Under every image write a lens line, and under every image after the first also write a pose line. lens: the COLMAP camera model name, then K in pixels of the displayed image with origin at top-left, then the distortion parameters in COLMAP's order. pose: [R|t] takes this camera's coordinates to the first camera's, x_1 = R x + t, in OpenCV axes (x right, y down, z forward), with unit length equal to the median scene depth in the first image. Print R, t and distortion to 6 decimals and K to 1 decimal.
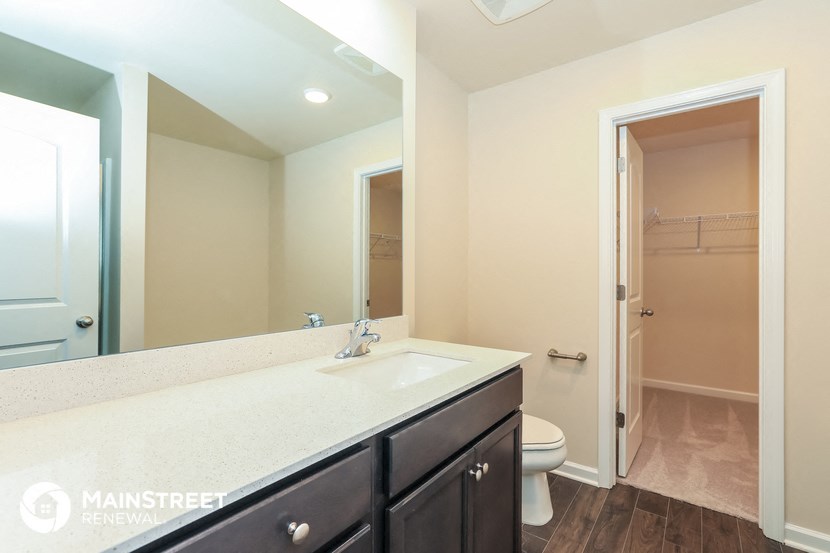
lens RADIAL K [[382.4, 0, 415.0], [0, 382.4, 276.5], [0, 0, 1]] dist [-0.001226, -0.000060]
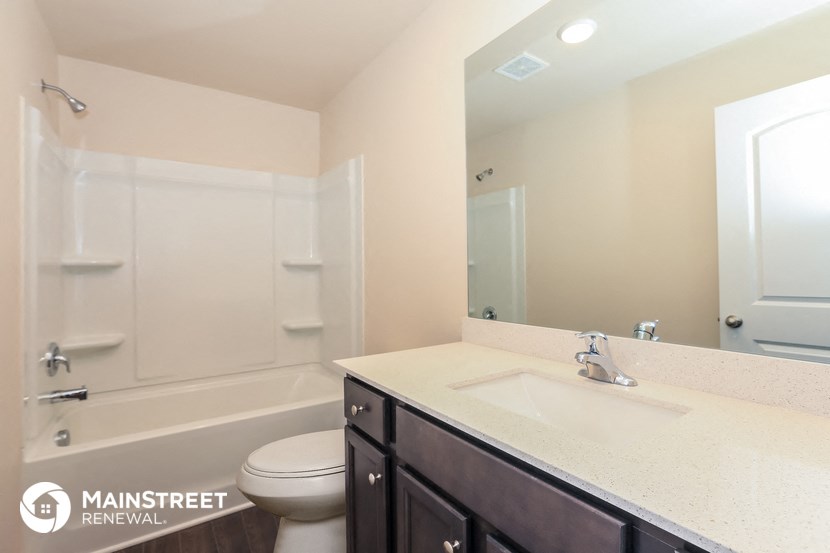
lens RADIAL K [[382.4, 0, 415.0], [0, 382.4, 276.5], [0, 0, 1]] dist [-0.001226, -0.000060]
pose [[-0.322802, -0.002576, -0.946463, 0.911597], [0.007216, 0.999961, -0.005182, 0.010783], [0.946439, -0.008503, -0.322771, 1.237230]]
